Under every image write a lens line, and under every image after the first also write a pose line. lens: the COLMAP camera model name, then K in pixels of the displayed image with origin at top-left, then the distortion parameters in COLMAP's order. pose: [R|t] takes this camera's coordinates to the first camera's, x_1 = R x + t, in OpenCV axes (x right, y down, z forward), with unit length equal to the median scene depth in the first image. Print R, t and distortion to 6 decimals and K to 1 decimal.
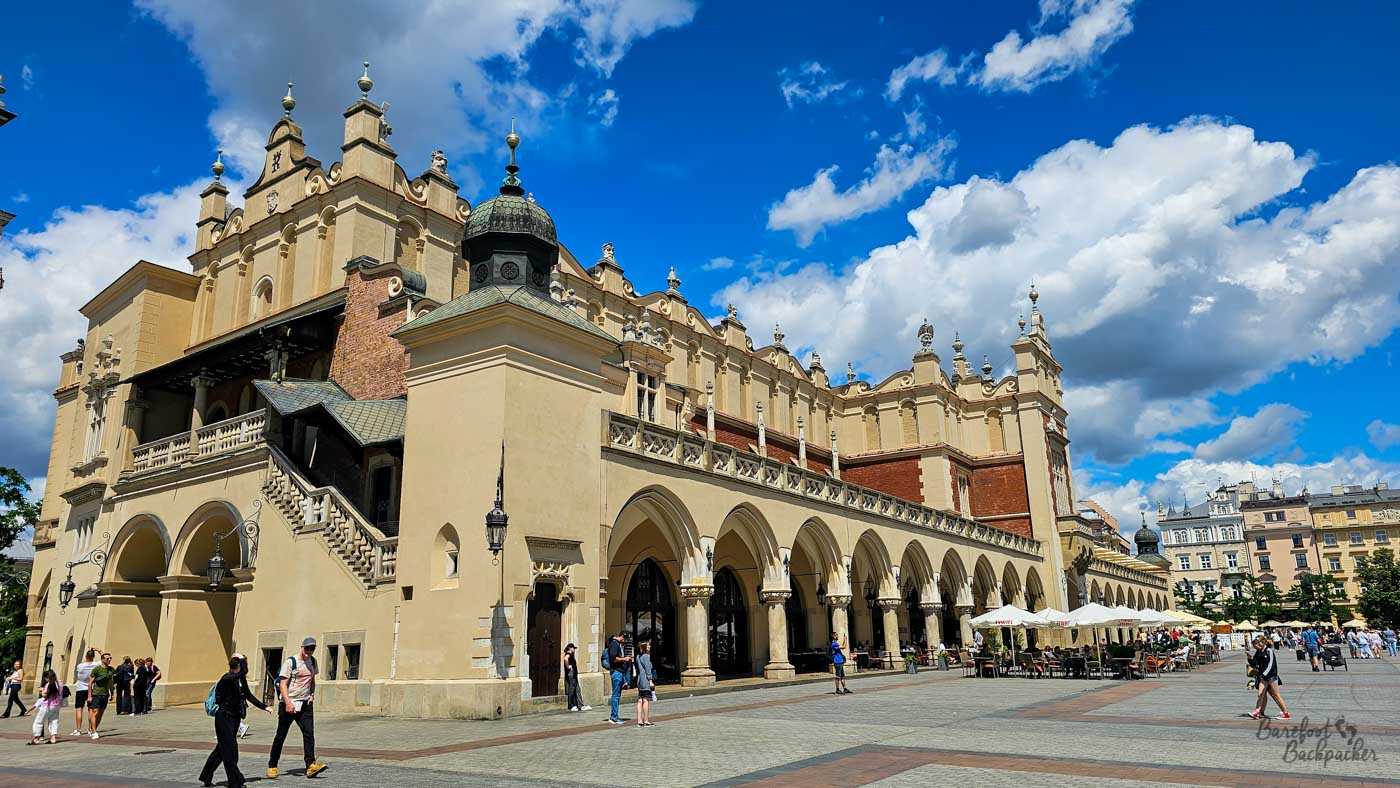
lens RADIAL K [[877.0, 0, 705.1], [0, 877.0, 420.4], [0, 0, 1]] dist [0.006708, -0.000485]
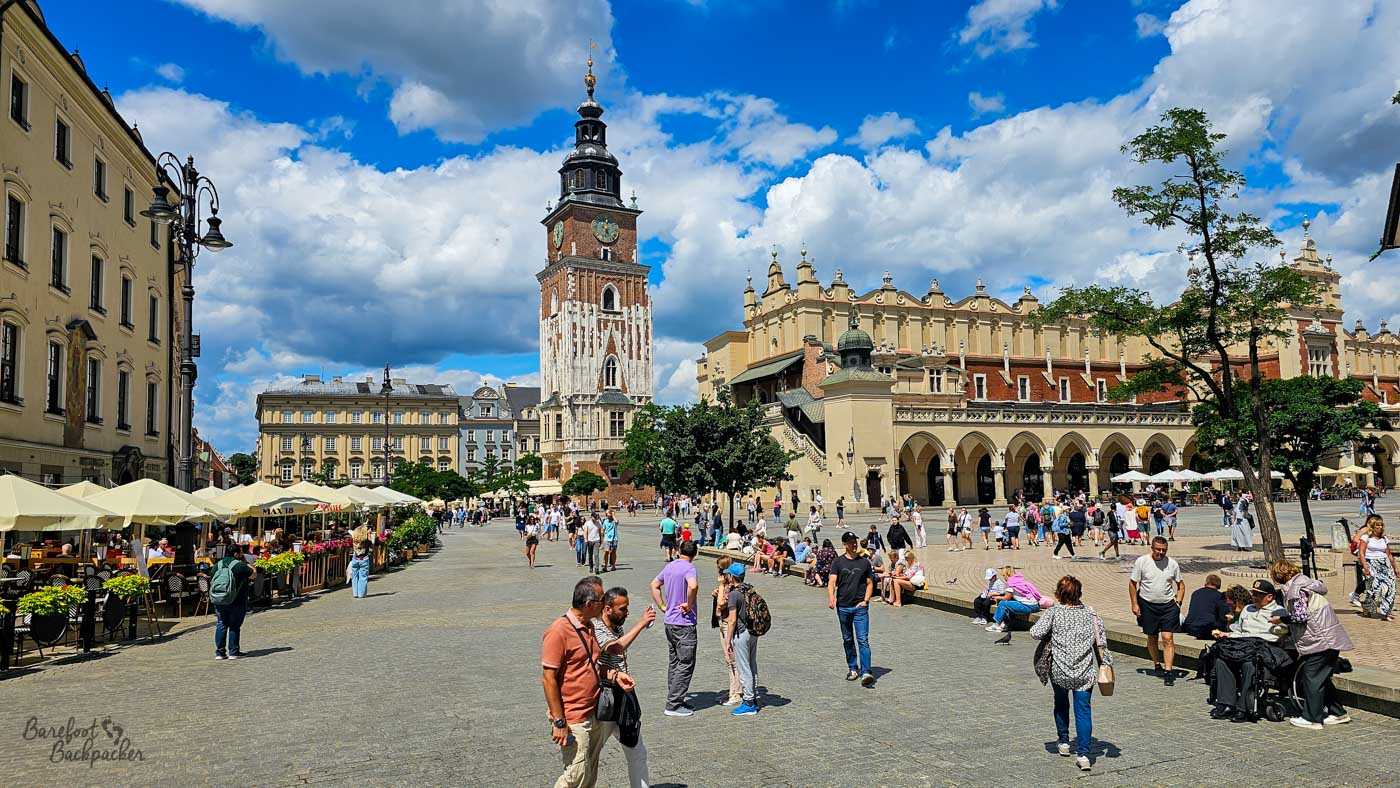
lens RADIAL K [[877.0, 0, 705.1], [0, 877.0, 420.4], [0, 0, 1]] dist [0.006708, -0.000485]
pose [[0.849155, -0.026379, -0.527485, 0.679182], [0.124120, 0.980747, 0.150764, -0.375573], [0.513352, -0.193494, 0.836080, -1.300614]]
